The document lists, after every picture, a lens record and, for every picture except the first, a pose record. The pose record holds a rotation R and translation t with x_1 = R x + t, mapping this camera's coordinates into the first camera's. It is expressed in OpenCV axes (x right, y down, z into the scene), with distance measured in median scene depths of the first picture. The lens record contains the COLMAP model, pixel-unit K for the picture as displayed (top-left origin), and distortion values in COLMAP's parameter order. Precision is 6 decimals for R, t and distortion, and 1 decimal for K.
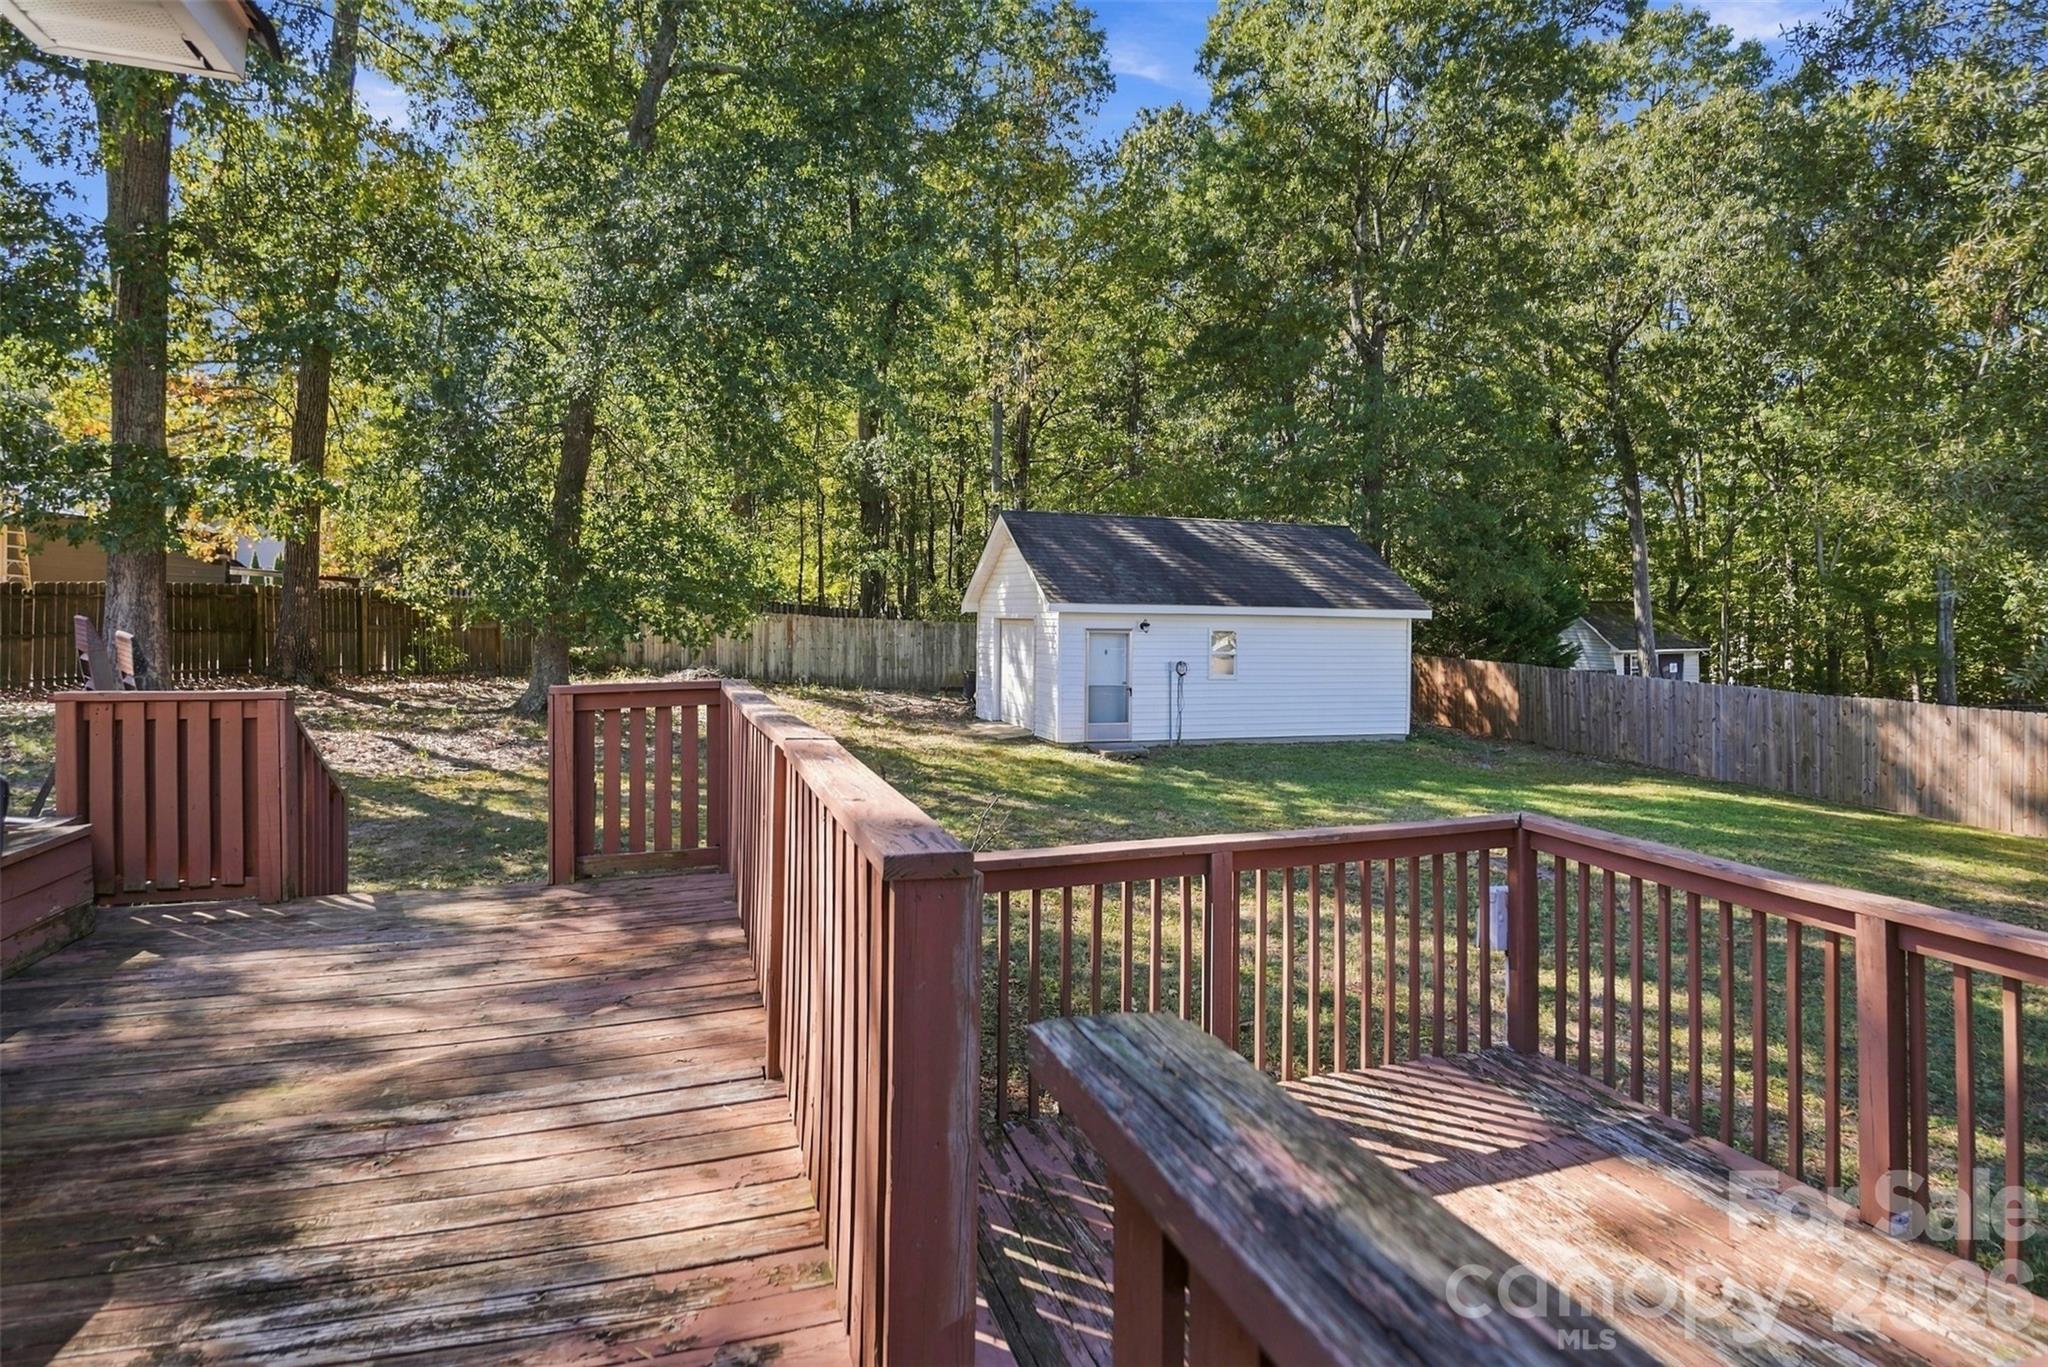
lens RADIAL K [[1024.0, 0, 991.1], [0, 1024.0, 611.7], [0, 0, 1]] dist [-0.000162, 0.000022]
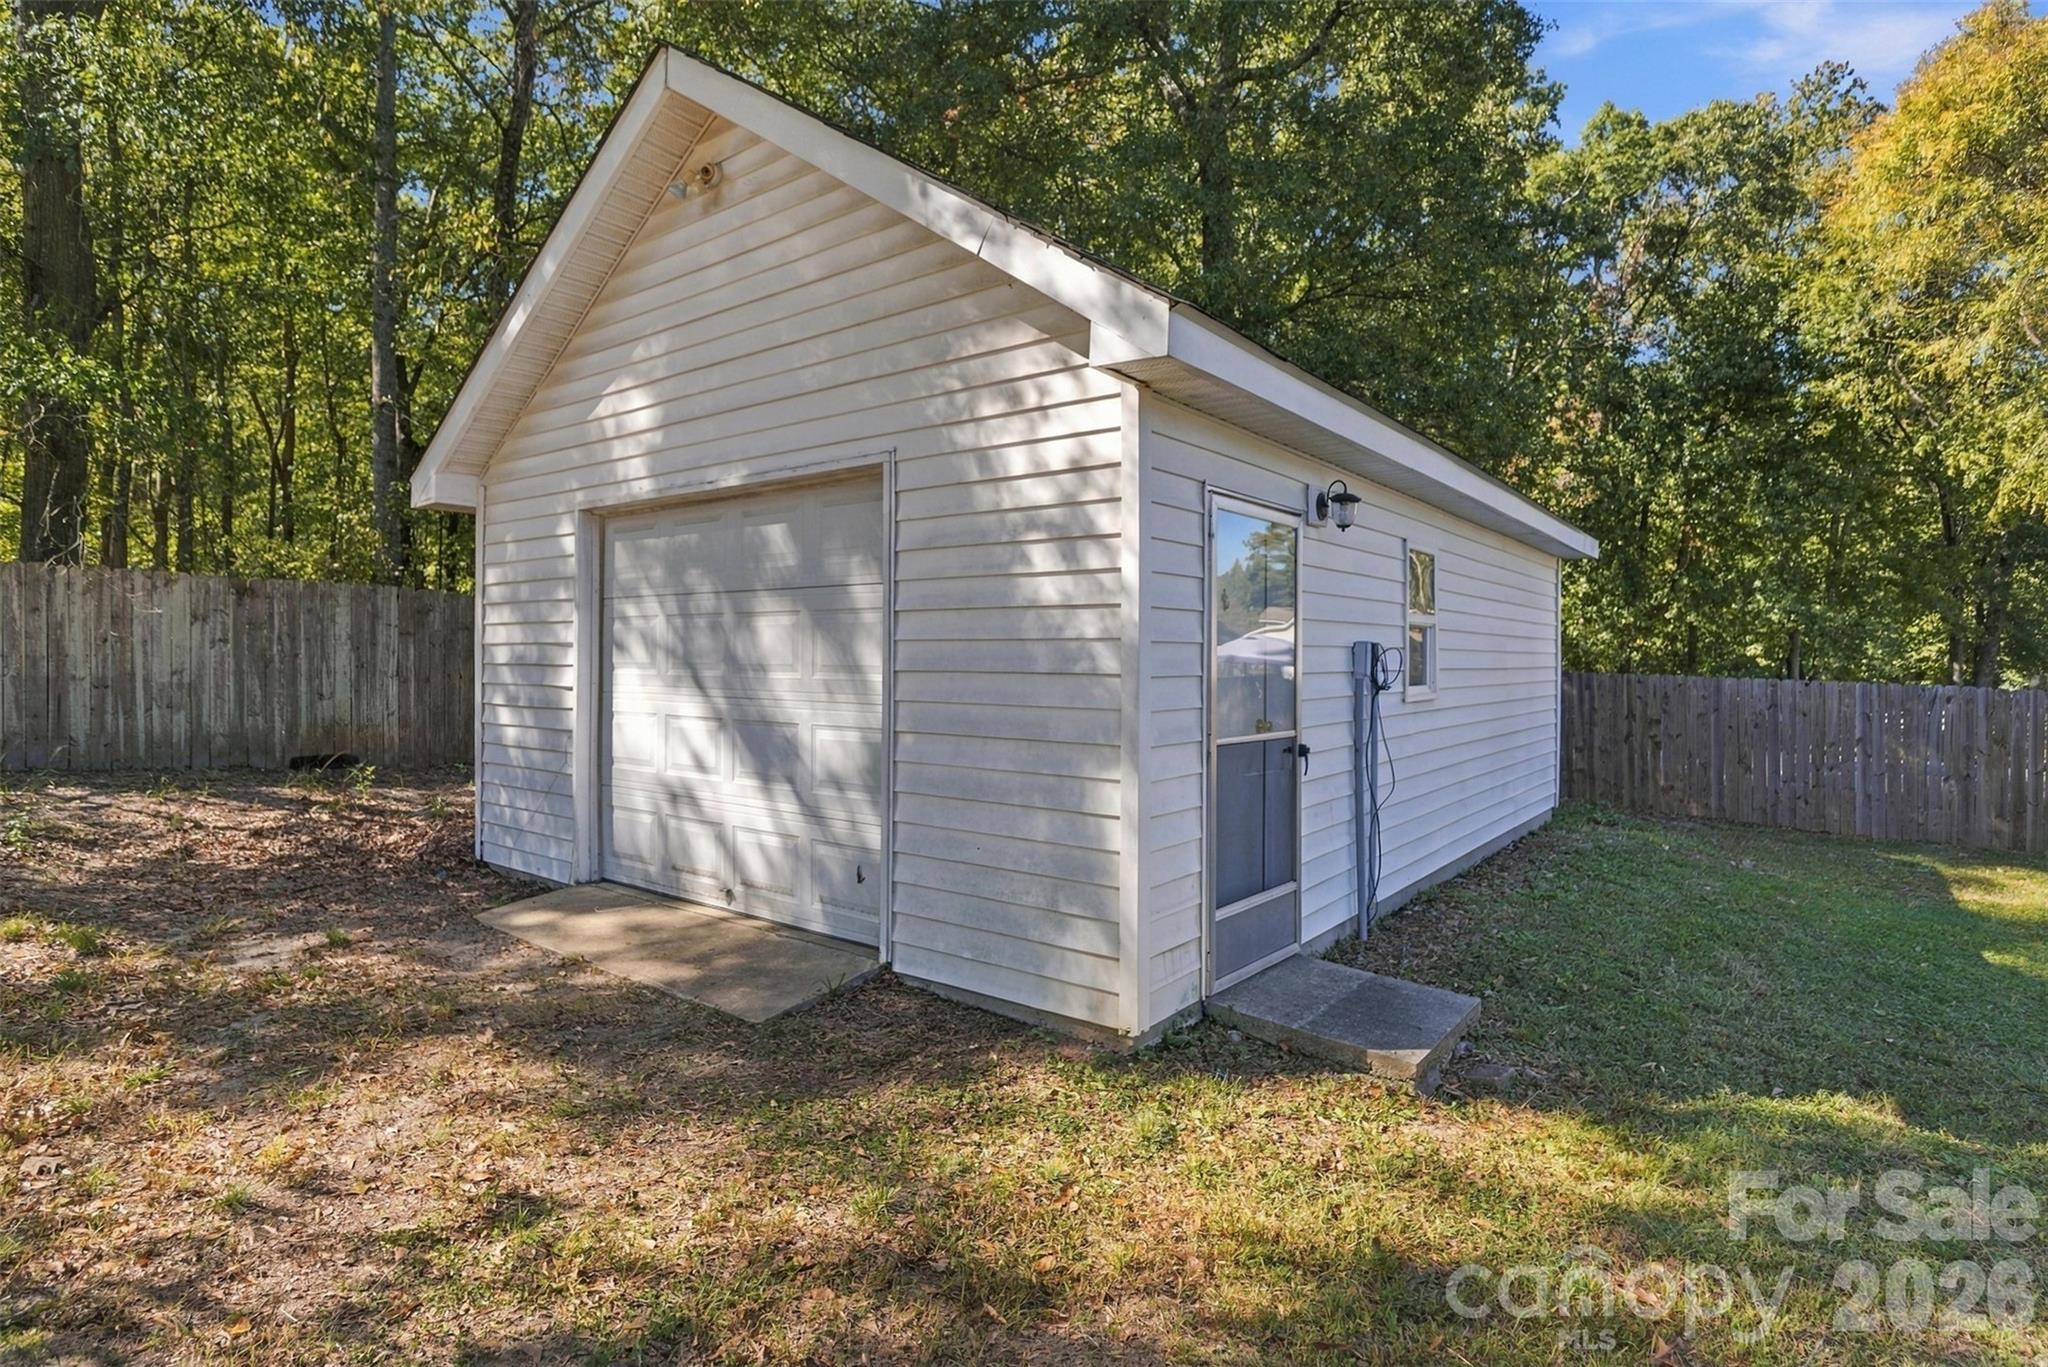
lens RADIAL K [[1024.0, 0, 991.1], [0, 1024.0, 611.7], [0, 0, 1]] dist [-0.000162, 0.000022]
pose [[0.833855, -0.011755, 0.551858, -0.052270], [0.021668, 0.999700, -0.011445, 0.035516], [-0.551558, 0.021501, 0.833859, 0.659911]]
